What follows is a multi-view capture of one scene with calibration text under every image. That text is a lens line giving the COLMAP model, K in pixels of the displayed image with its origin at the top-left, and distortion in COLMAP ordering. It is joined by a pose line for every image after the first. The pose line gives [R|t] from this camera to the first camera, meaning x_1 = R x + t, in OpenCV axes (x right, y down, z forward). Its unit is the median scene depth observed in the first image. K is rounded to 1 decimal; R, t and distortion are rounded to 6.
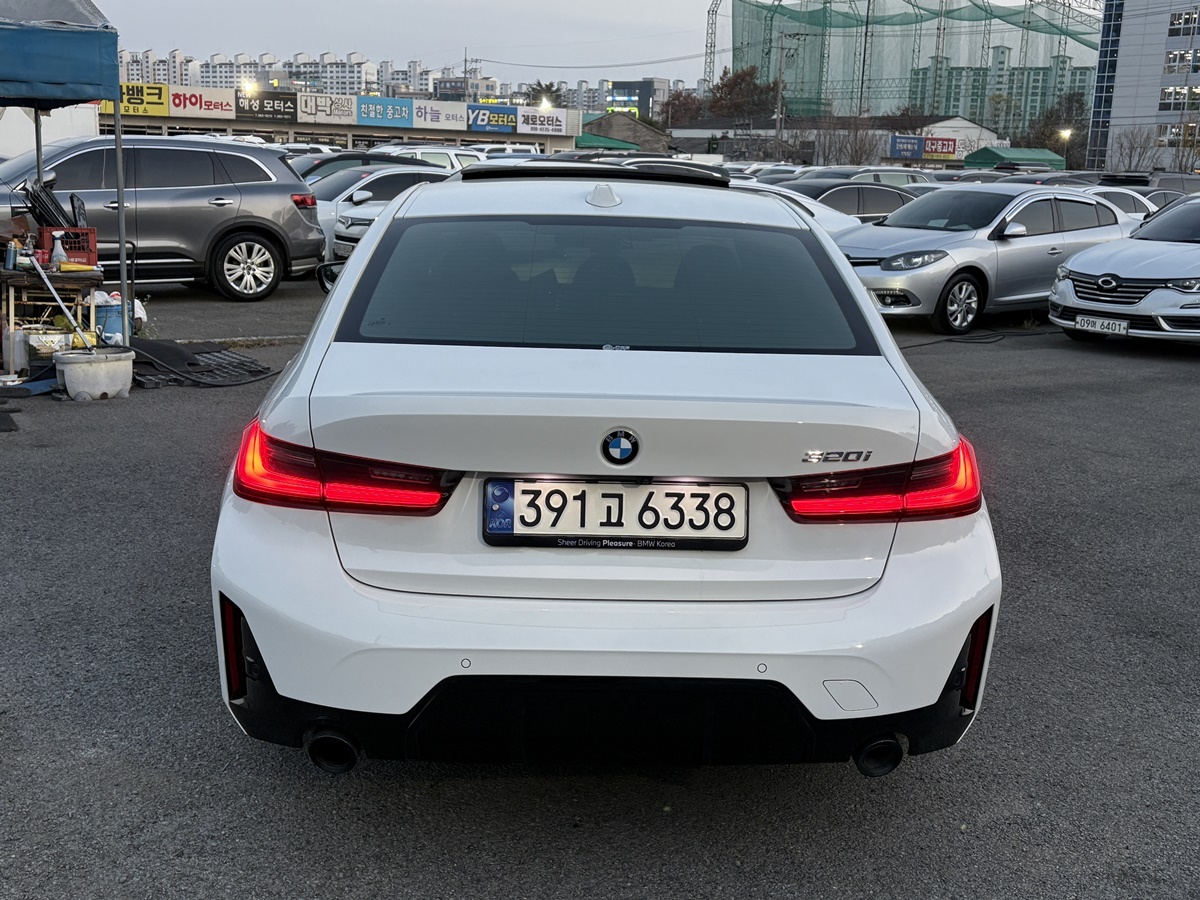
lens RADIAL K [[1344.4, 0, 613.6], [0, 1344.4, 446.3], [0, 0, 1]] dist [0.145262, -0.391603]
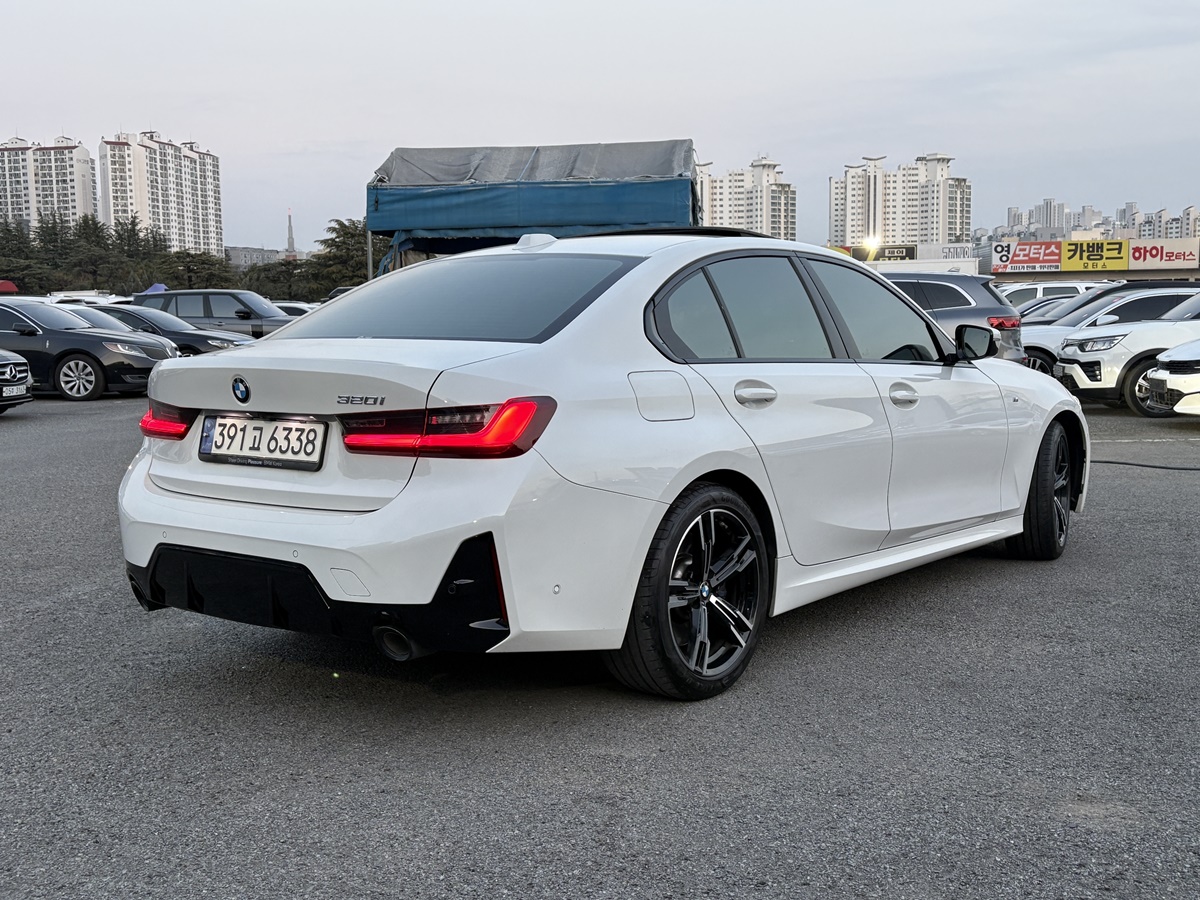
lens RADIAL K [[1344.4, 0, 613.6], [0, 1344.4, 446.3], [0, 0, 1]] dist [0.145262, -0.391603]
pose [[0.767757, 0.021733, -0.640372, 1.191258], [-0.094241, 0.992385, -0.079309, 0.132344], [0.633773, 0.121240, 0.763959, 0.155372]]
